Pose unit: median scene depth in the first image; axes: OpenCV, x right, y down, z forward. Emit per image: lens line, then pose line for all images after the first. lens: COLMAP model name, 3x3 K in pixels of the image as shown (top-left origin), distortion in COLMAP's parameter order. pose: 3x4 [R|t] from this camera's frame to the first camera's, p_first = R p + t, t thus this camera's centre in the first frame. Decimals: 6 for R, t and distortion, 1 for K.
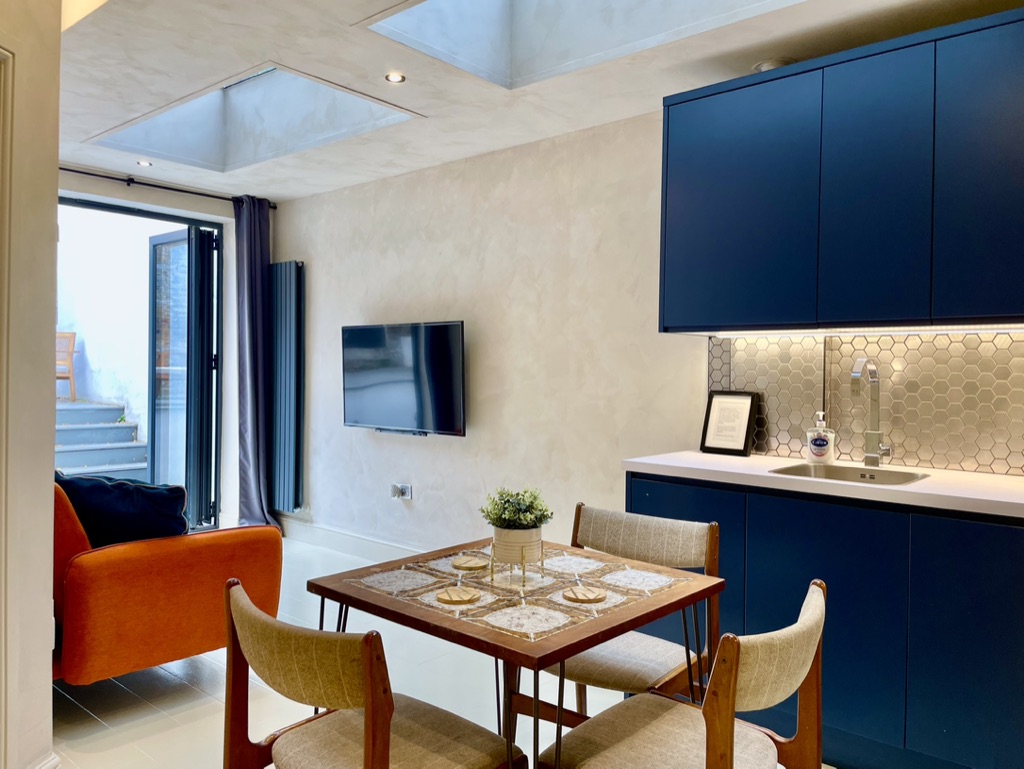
lens RADIAL K [[768.9, 0, 517.0], [0, 768.9, 377.5], [0, 0, 1]] dist [0.098631, -0.126994]
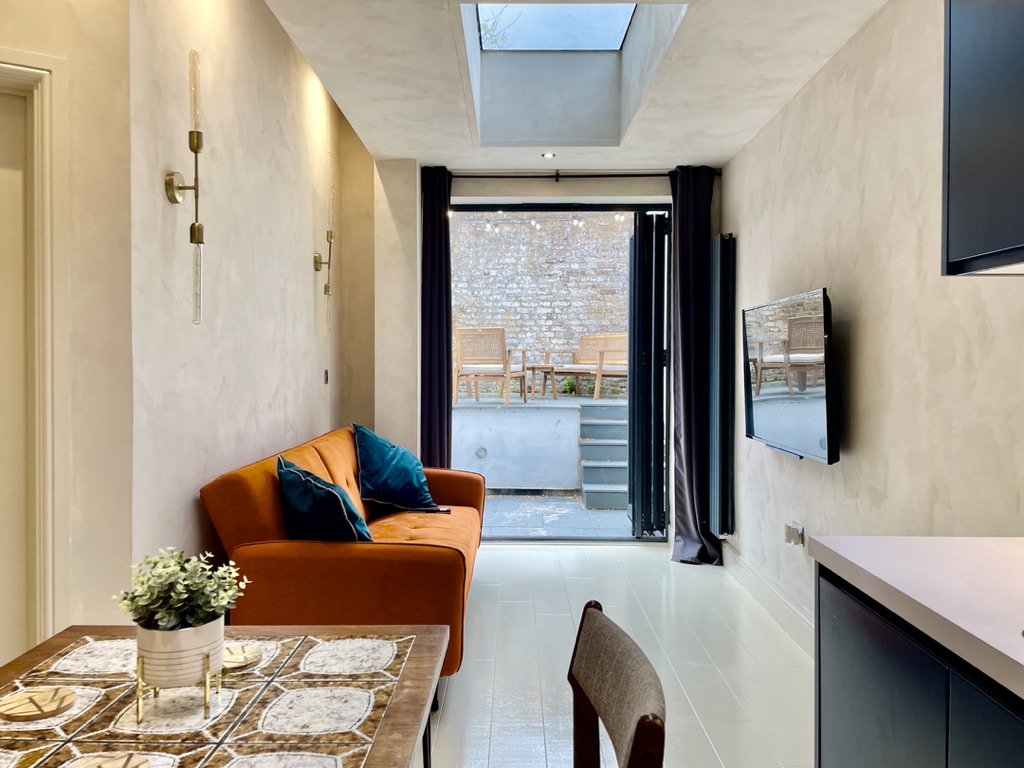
lens RADIAL K [[797.4, 0, 512.9], [0, 797.4, 379.1], [0, 0, 1]] dist [0.098055, -0.126301]
pose [[0.644284, 0.003515, -0.764778, 0.287257], [-0.001150, 0.999993, 0.003627, 0.002086], [0.764785, -0.001458, 0.644283, 0.353296]]
